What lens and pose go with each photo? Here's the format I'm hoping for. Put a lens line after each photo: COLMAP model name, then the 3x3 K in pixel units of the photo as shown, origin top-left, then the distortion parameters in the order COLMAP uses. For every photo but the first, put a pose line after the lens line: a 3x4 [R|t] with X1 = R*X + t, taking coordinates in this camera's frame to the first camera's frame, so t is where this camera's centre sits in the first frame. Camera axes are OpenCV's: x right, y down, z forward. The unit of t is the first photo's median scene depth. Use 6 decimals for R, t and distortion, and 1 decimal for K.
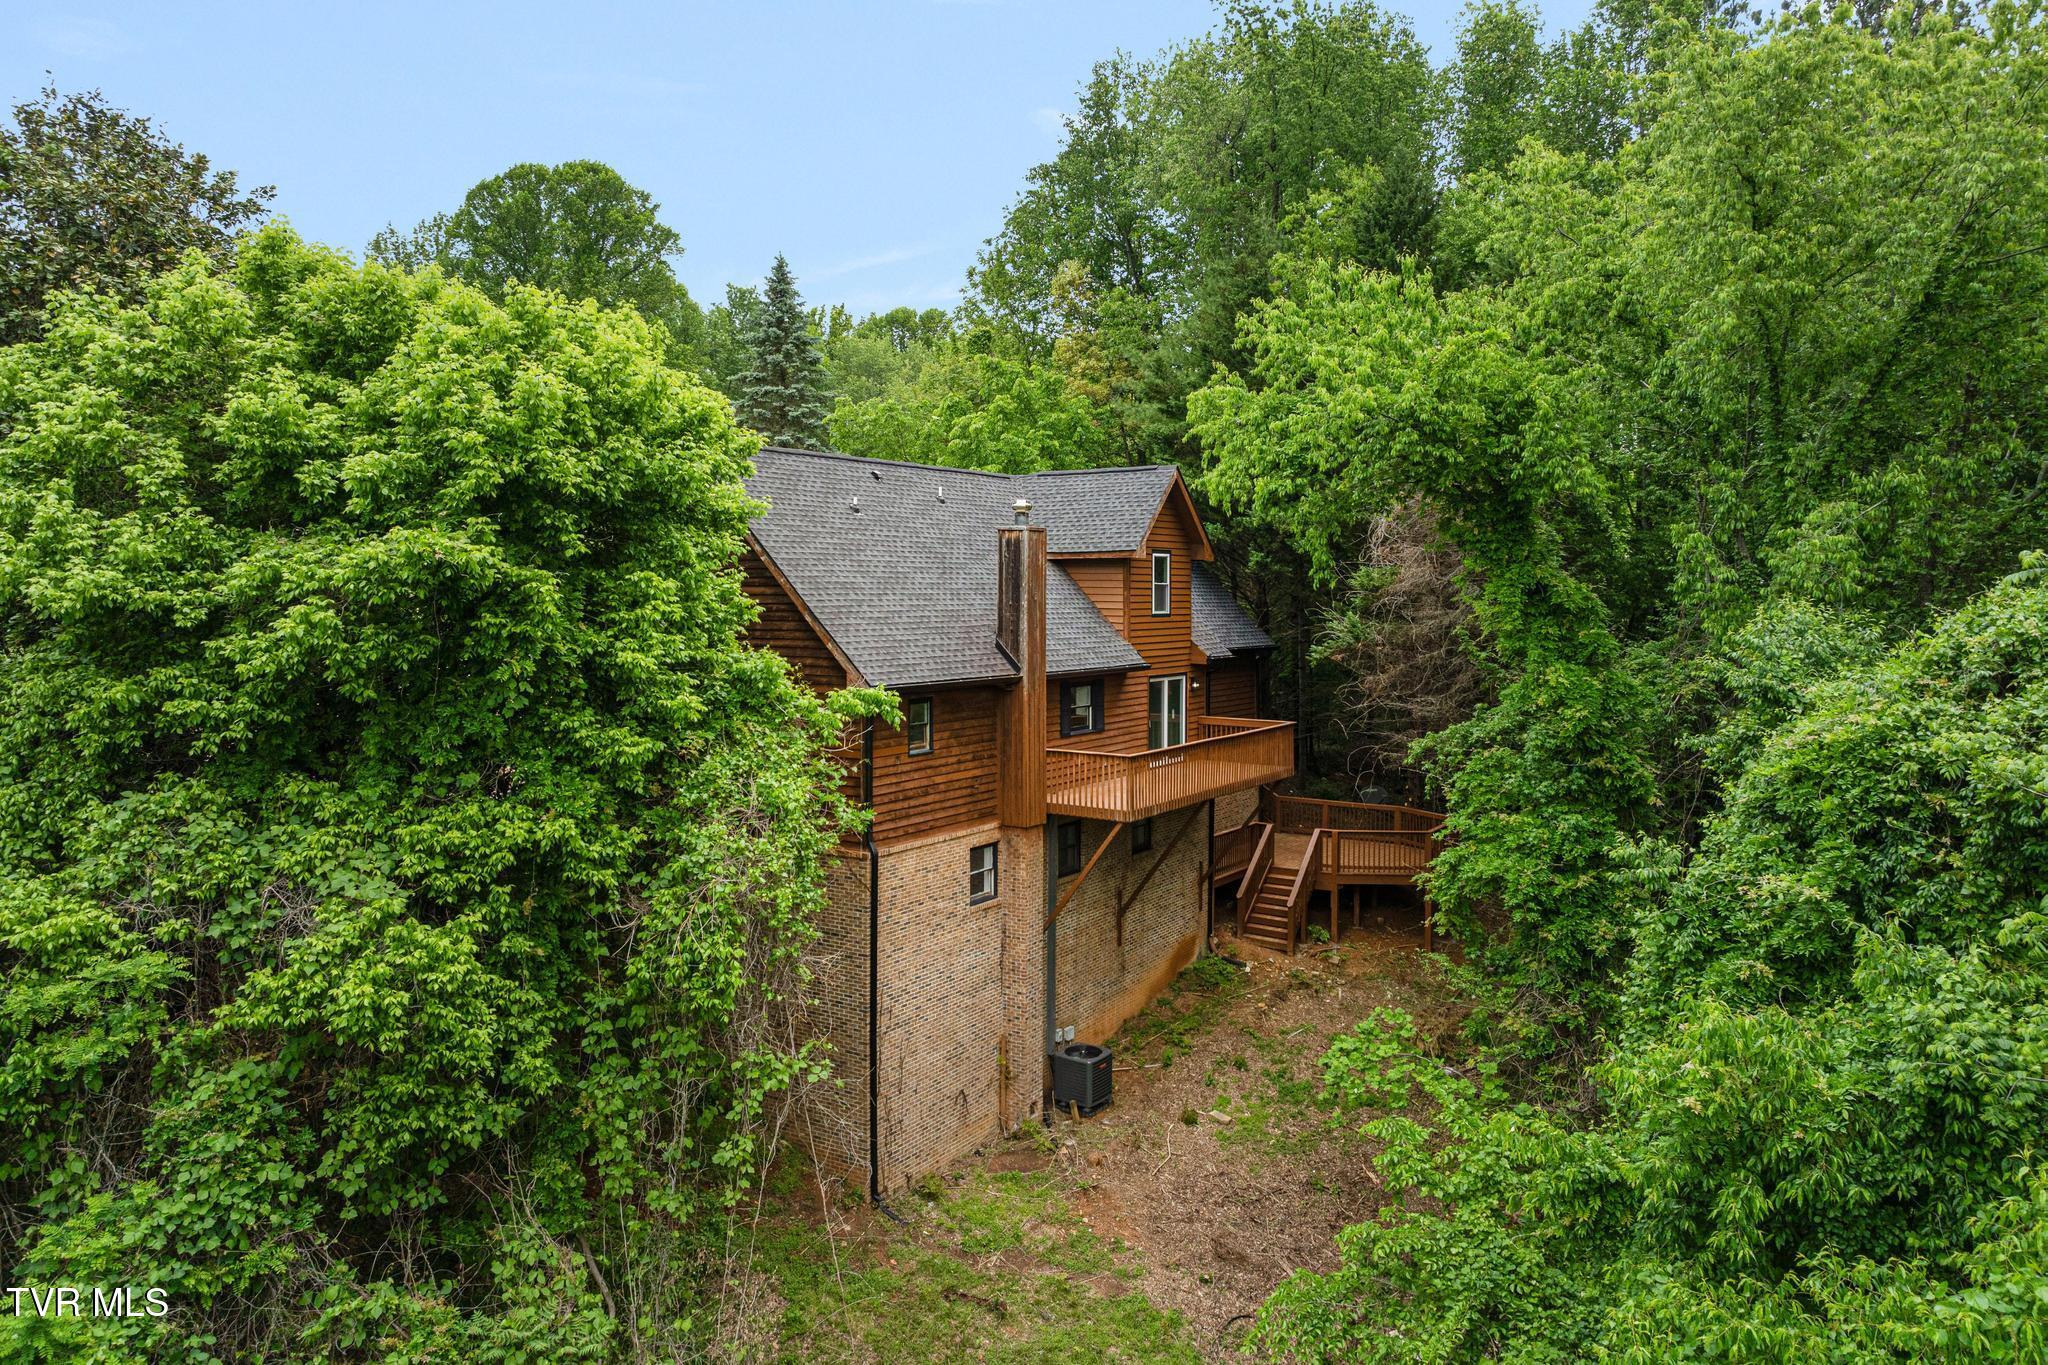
lens RADIAL K [[1399.5, 0, 1026.8], [0, 1399.5, 594.2], [0, 0, 1]] dist [-0.035313, -0.003473]
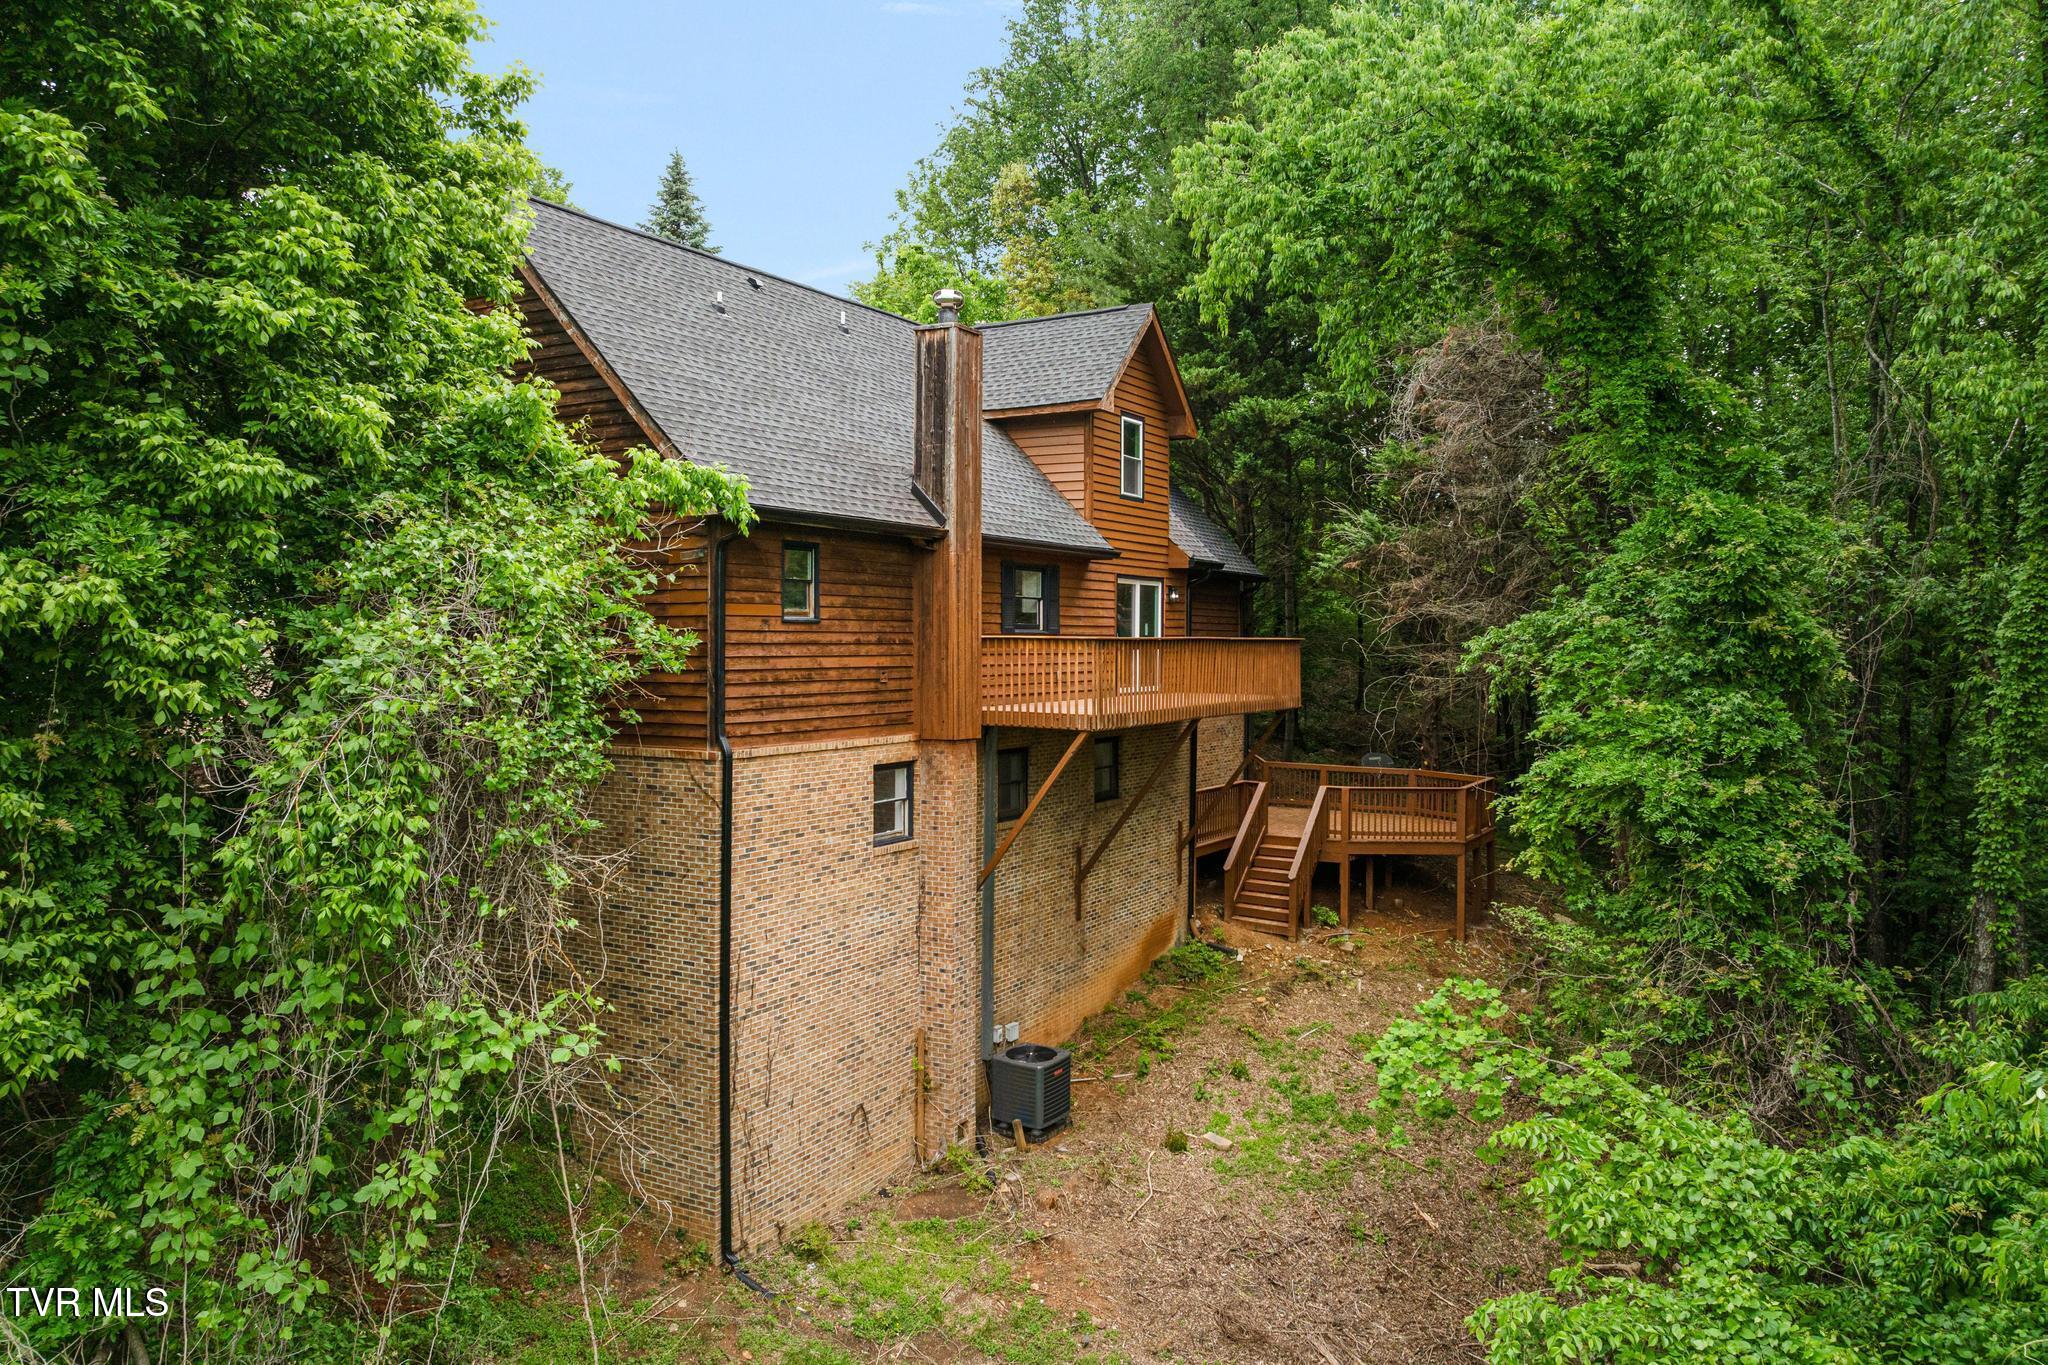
lens RADIAL K [[1405.1, 0, 1022.8], [0, 1405.1, 639.7], [0, 0, 1]] dist [-0.043079, 0.003897]
pose [[0.999322, 0.002285, 0.036736, 0.009783], [-0.002214, 0.999996, -0.001995, 0.128182], [-0.036741, 0.001912, 0.999323, 0.303145]]
